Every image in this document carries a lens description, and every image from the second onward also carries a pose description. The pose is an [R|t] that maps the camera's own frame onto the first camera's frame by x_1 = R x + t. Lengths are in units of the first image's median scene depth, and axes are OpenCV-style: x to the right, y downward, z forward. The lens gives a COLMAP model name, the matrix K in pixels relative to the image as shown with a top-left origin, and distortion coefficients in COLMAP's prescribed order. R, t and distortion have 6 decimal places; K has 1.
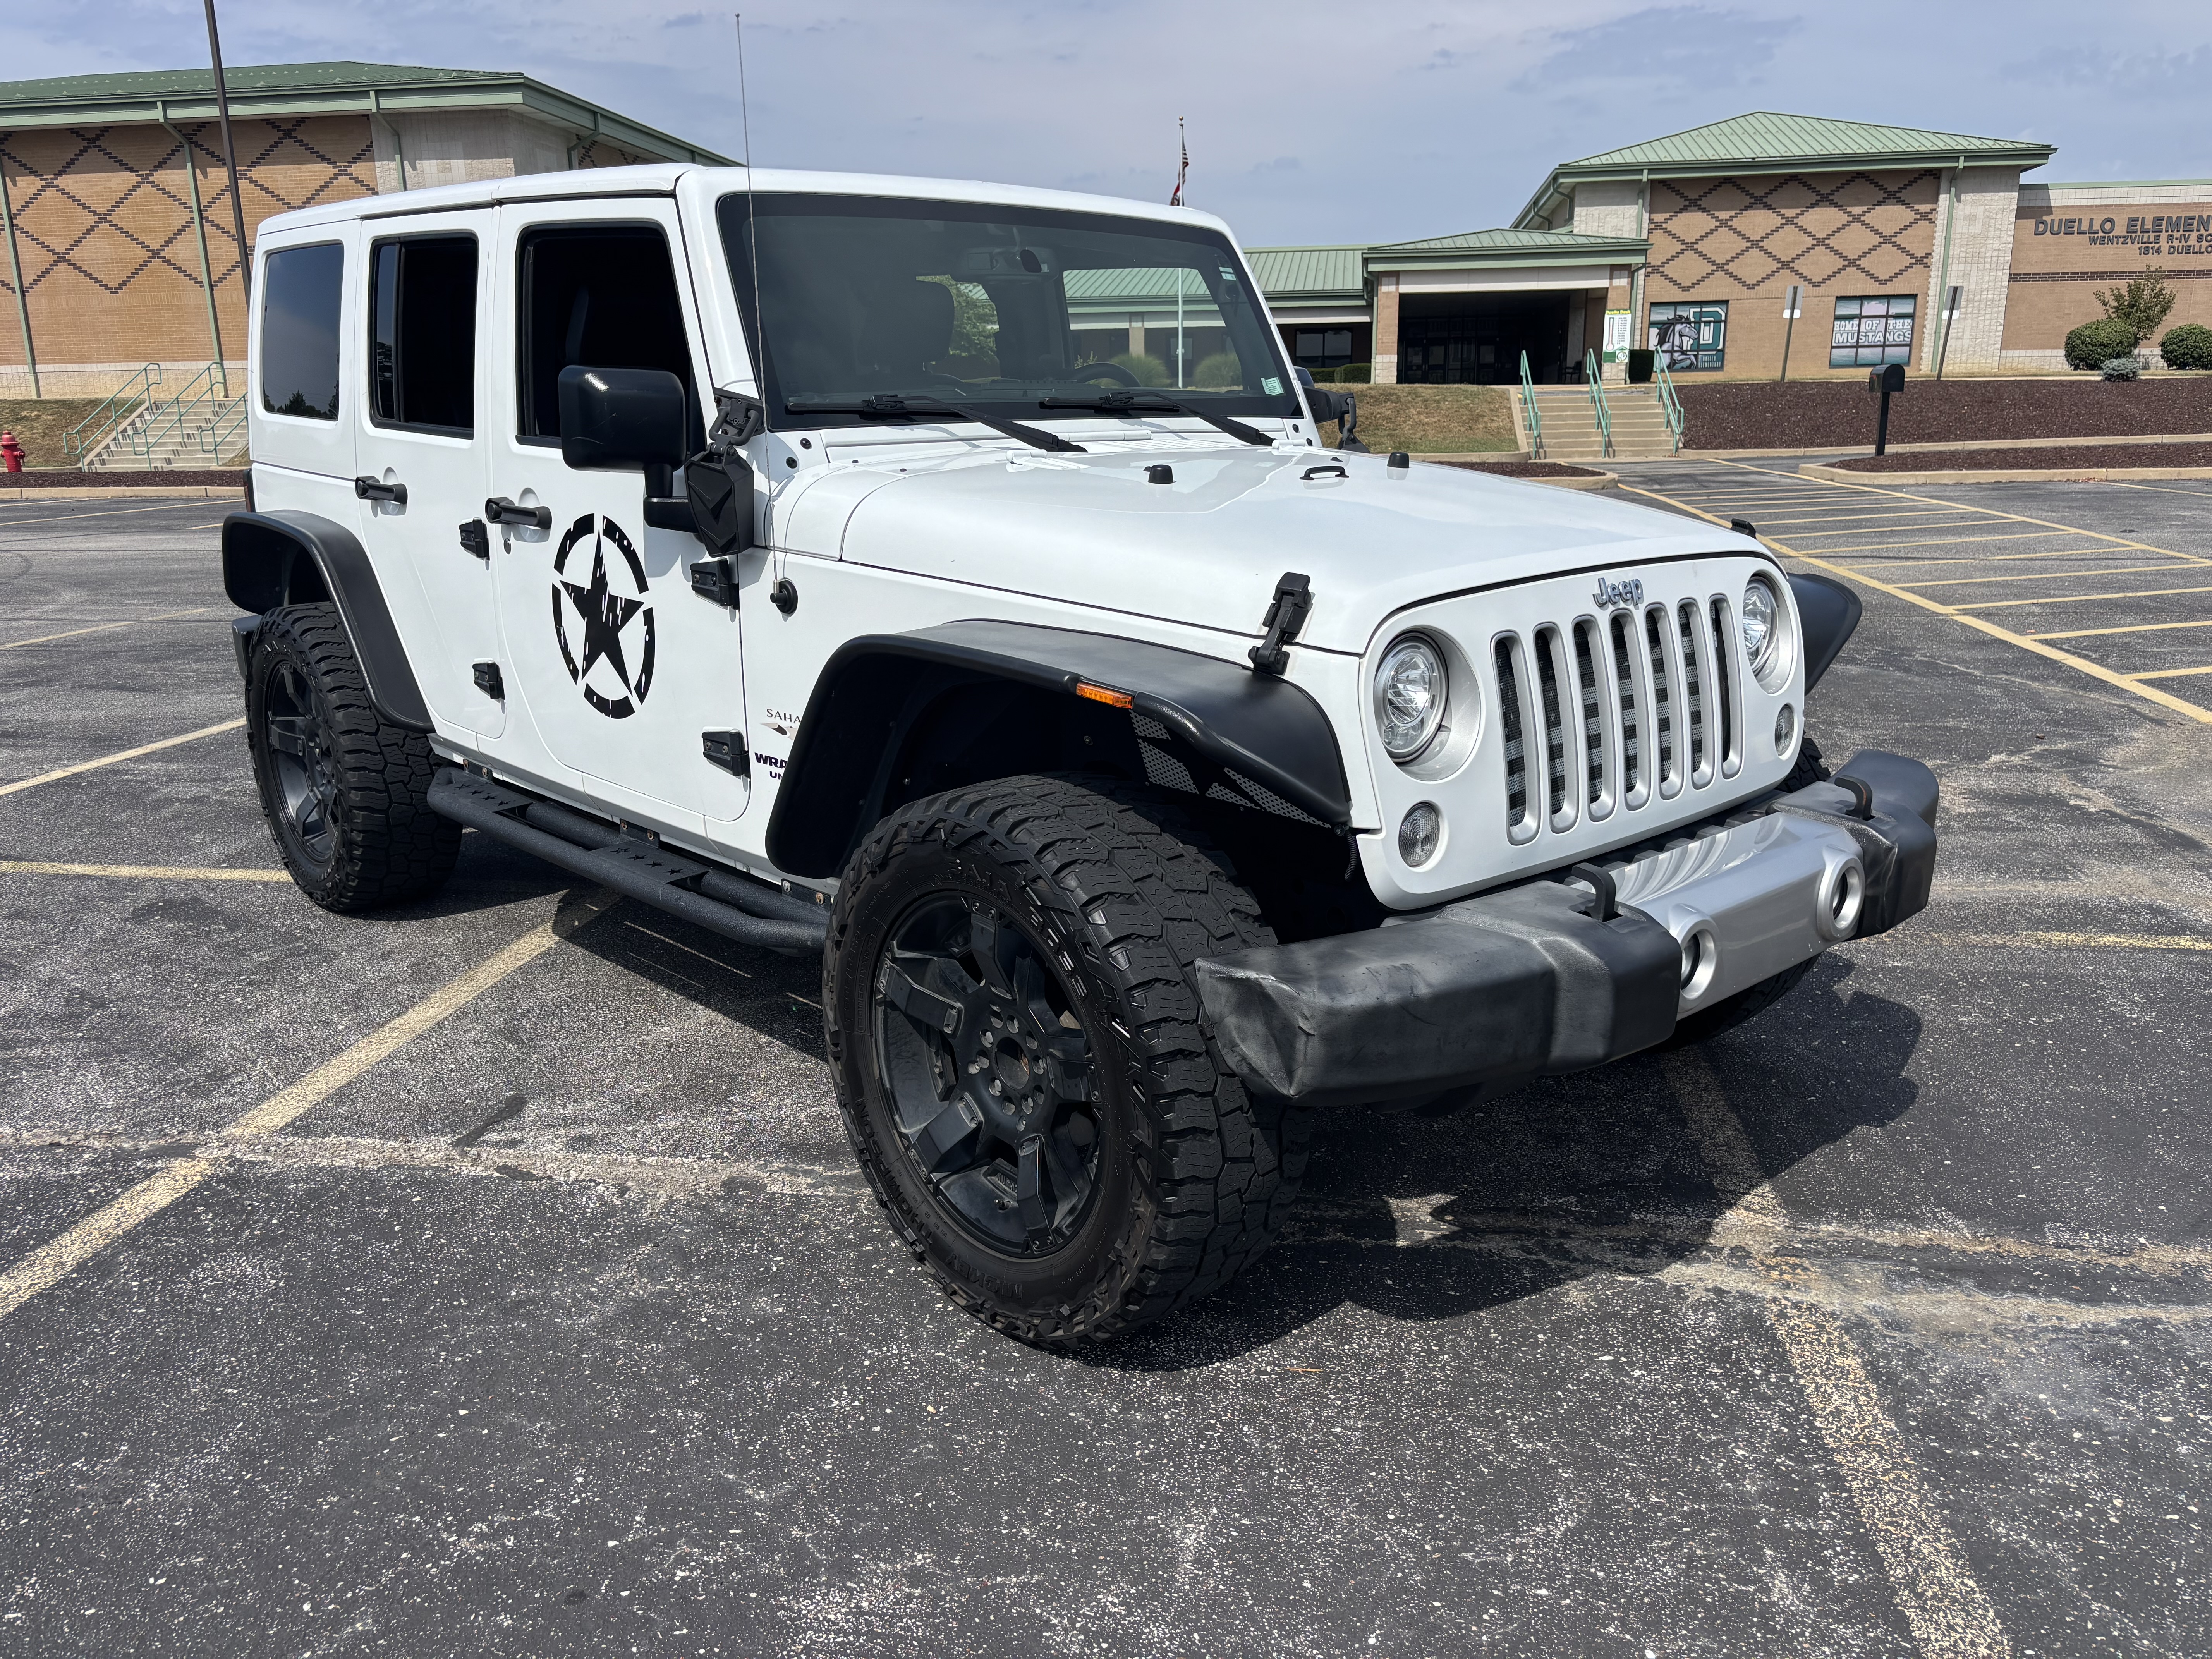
lens RADIAL K [[1674.3, 0, 1084.0], [0, 1674.3, 826.9], [0, 0, 1]] dist [0.044322, -0.051408]
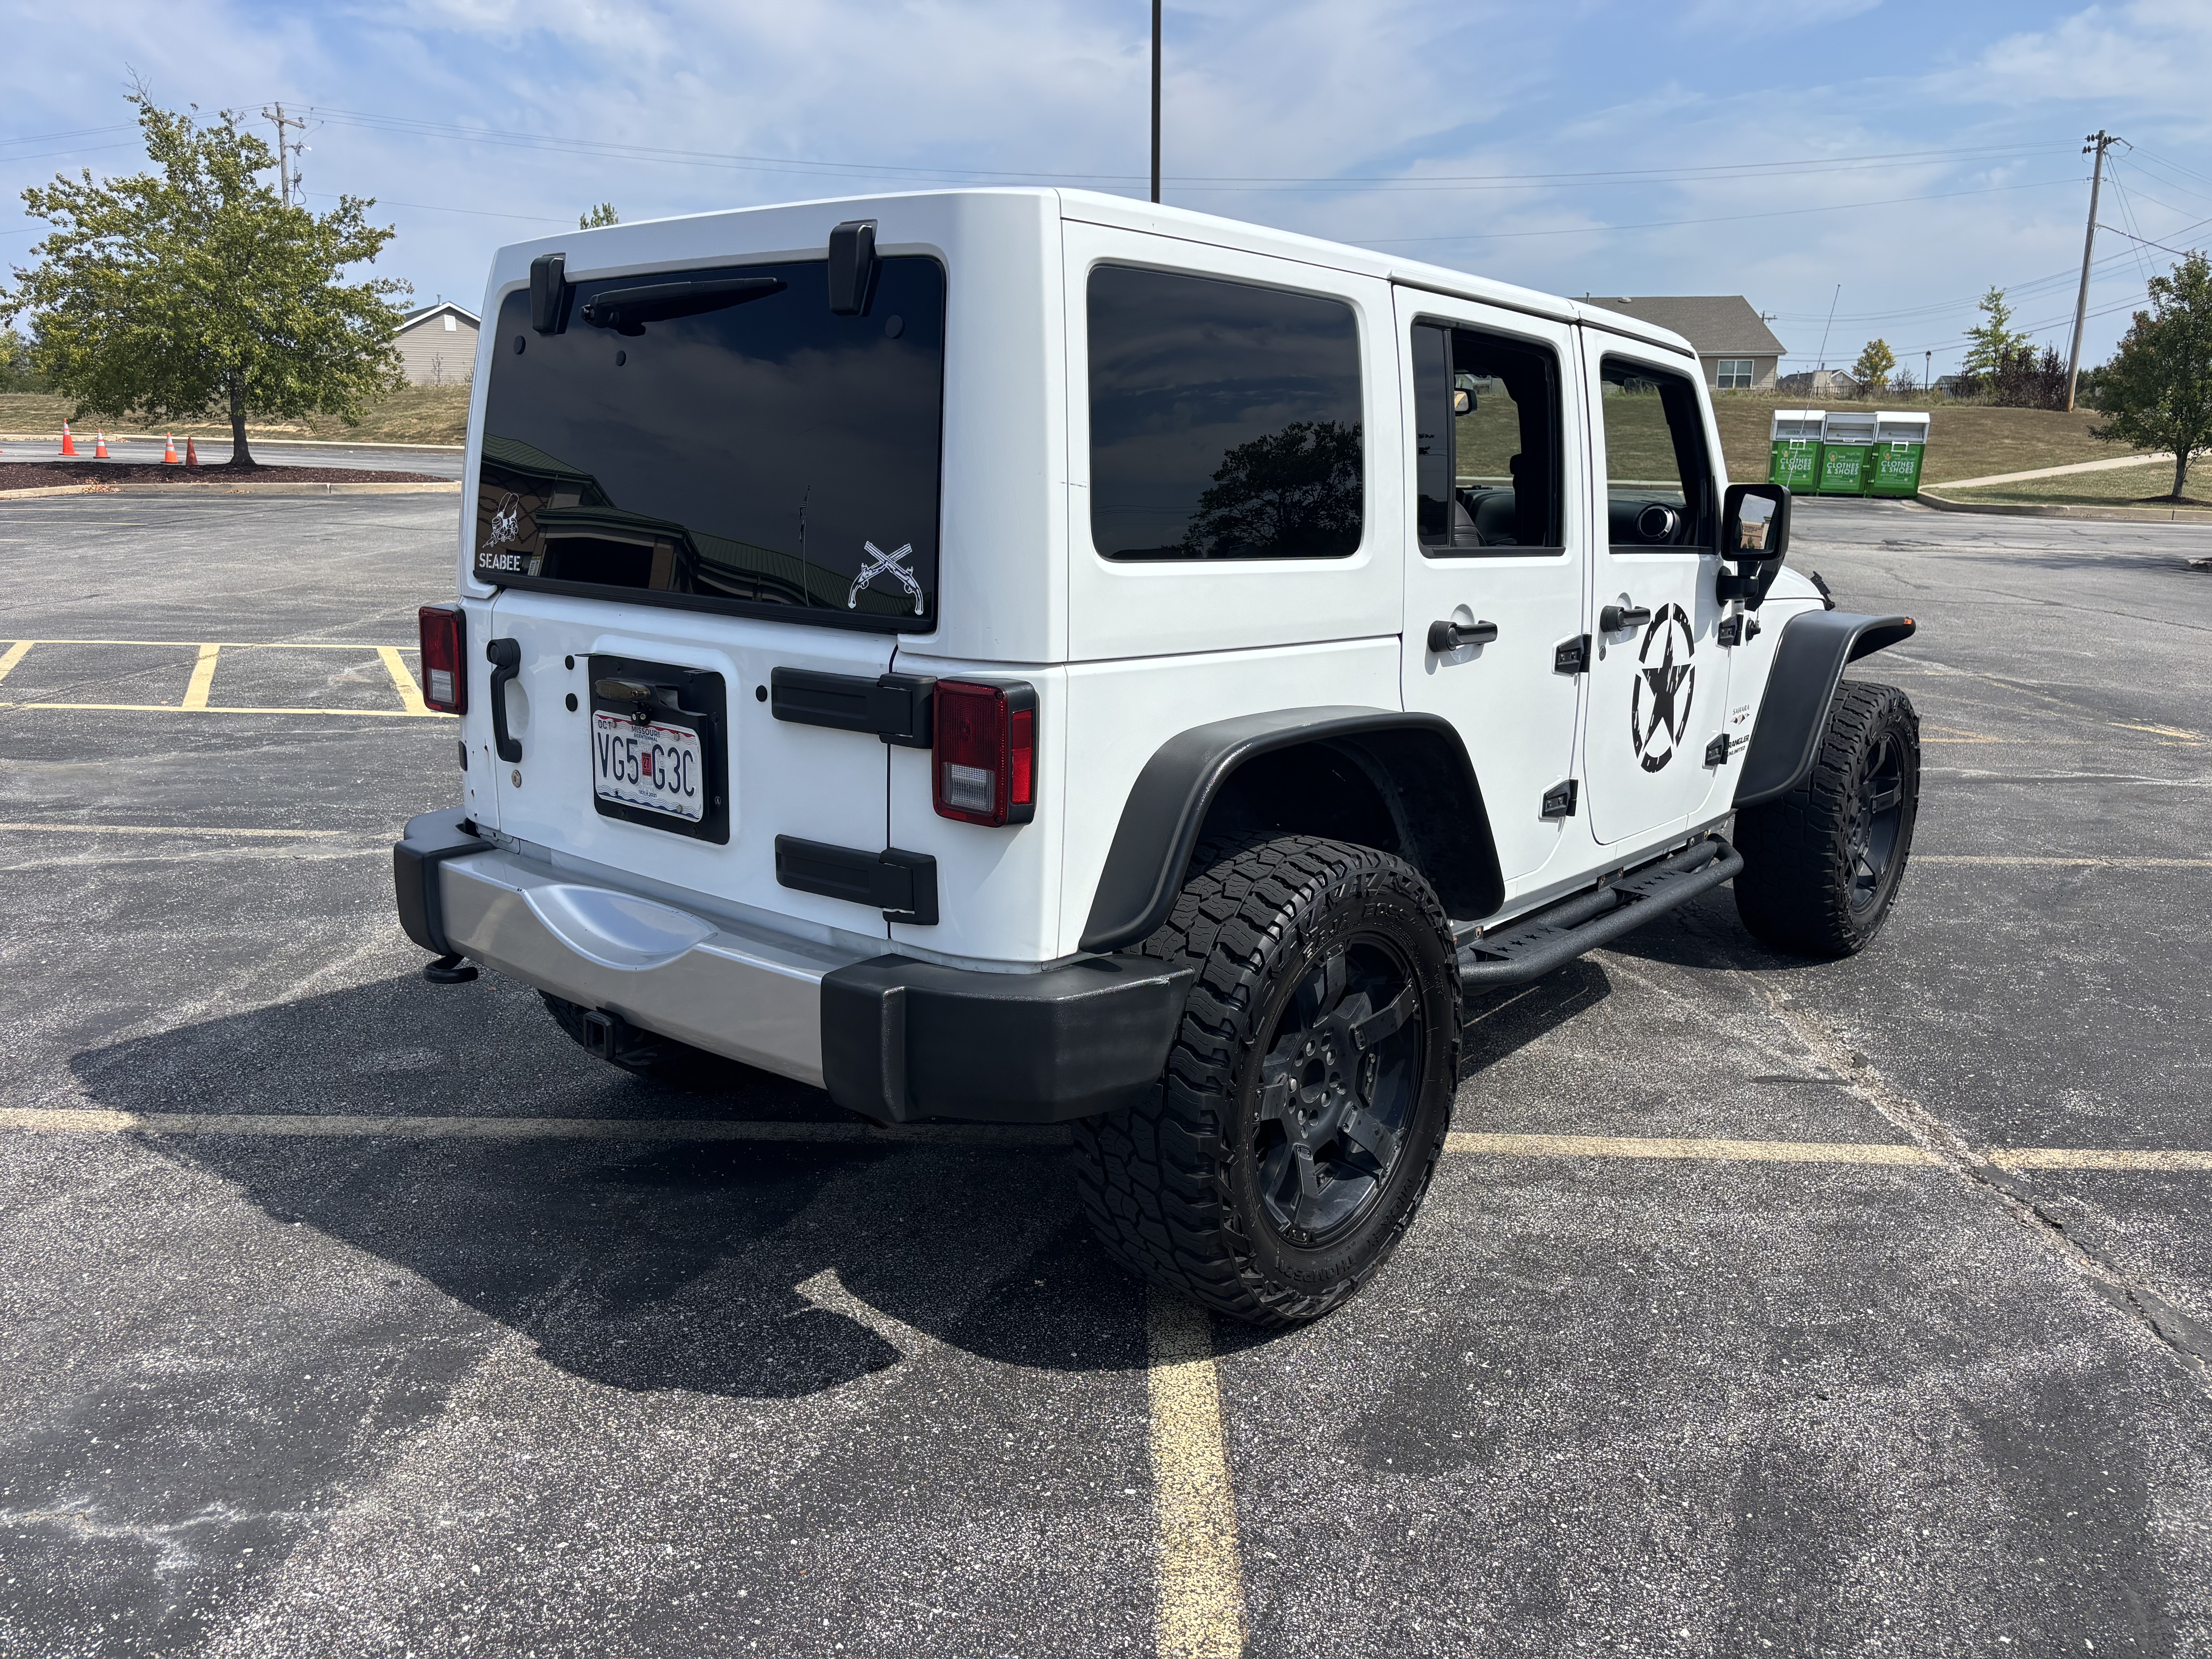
lens RADIAL K [[1711.7, 0, 1105.4], [0, 1711.7, 789.0], [0, 0, 1]] dist [0.044620, -0.056235]
pose [[-0.140594, -0.186853, 0.972275, -1.469977], [0.236907, 0.947152, 0.216282, -0.425795], [-0.961306, 0.260747, -0.088897, 1.544300]]
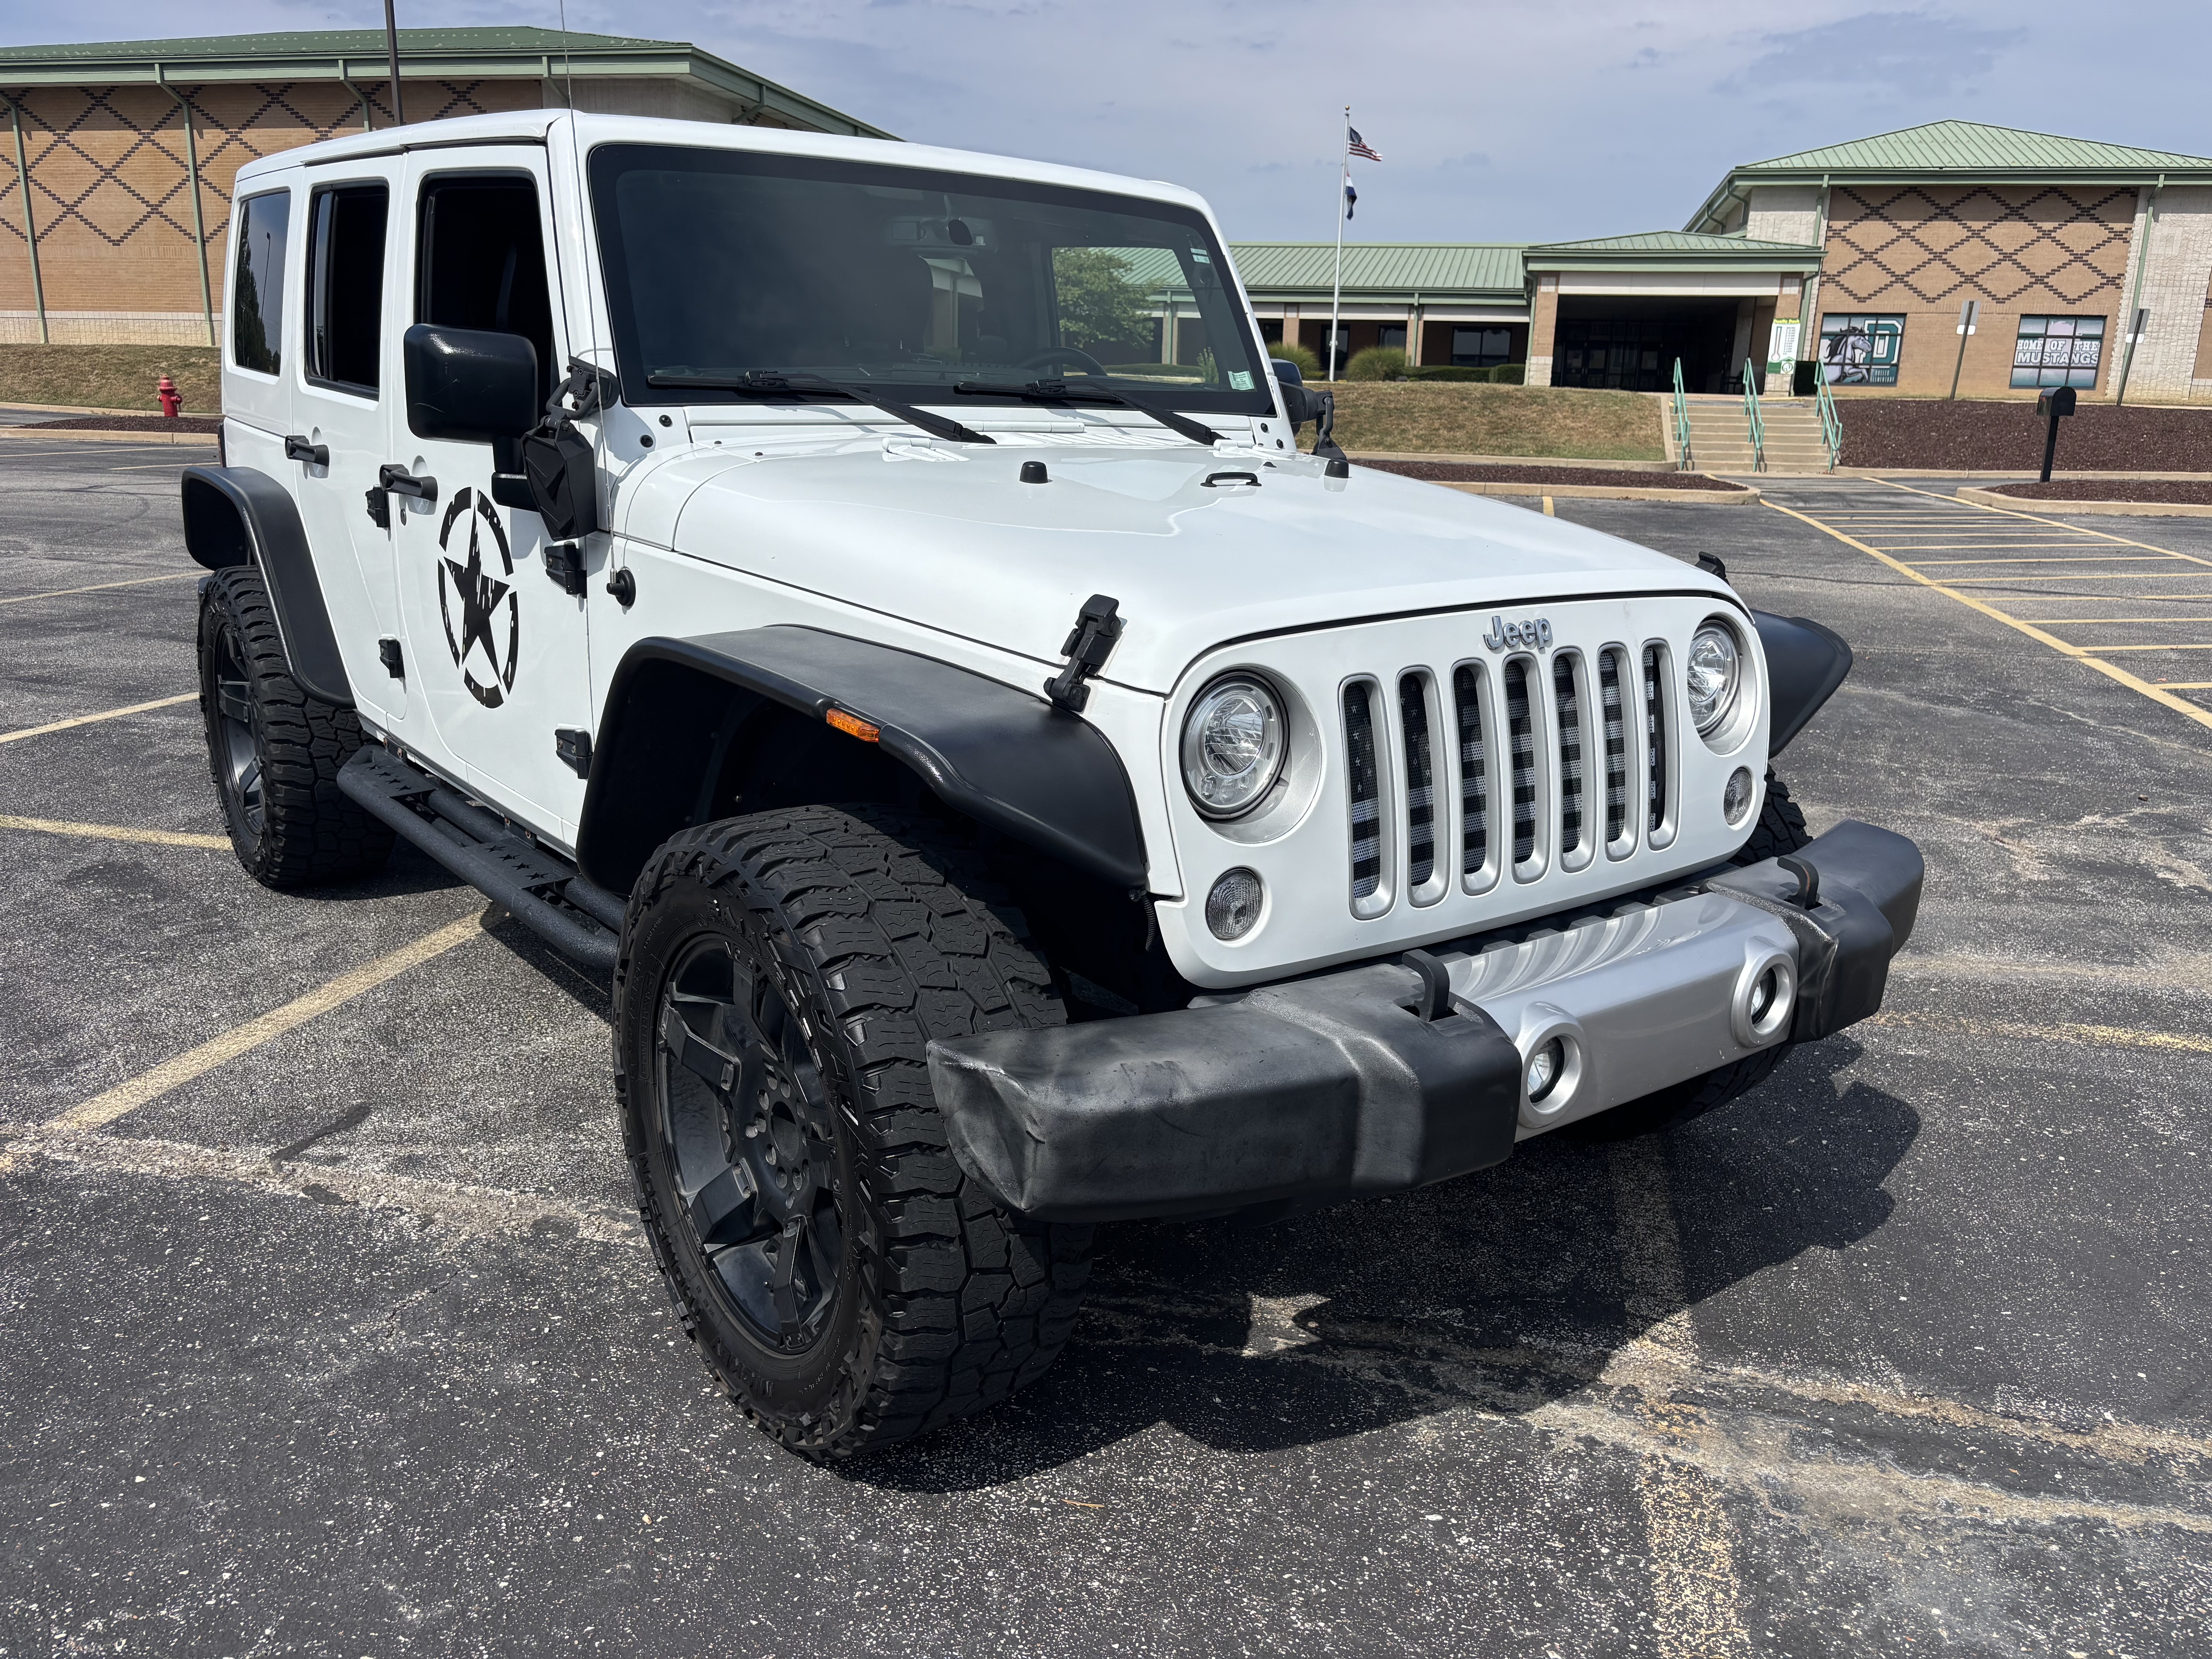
lens RADIAL K [[1673.8, 0, 1111.2], [0, 1673.8, 830.7], [0, 0, 1]] dist [0.047932, -0.058114]
pose [[0.996380, 0.057824, -0.062310, 0.130792], [-0.057254, 0.998300, 0.010897, -0.027268], [0.062834, -0.007290, 0.997997, 0.093539]]
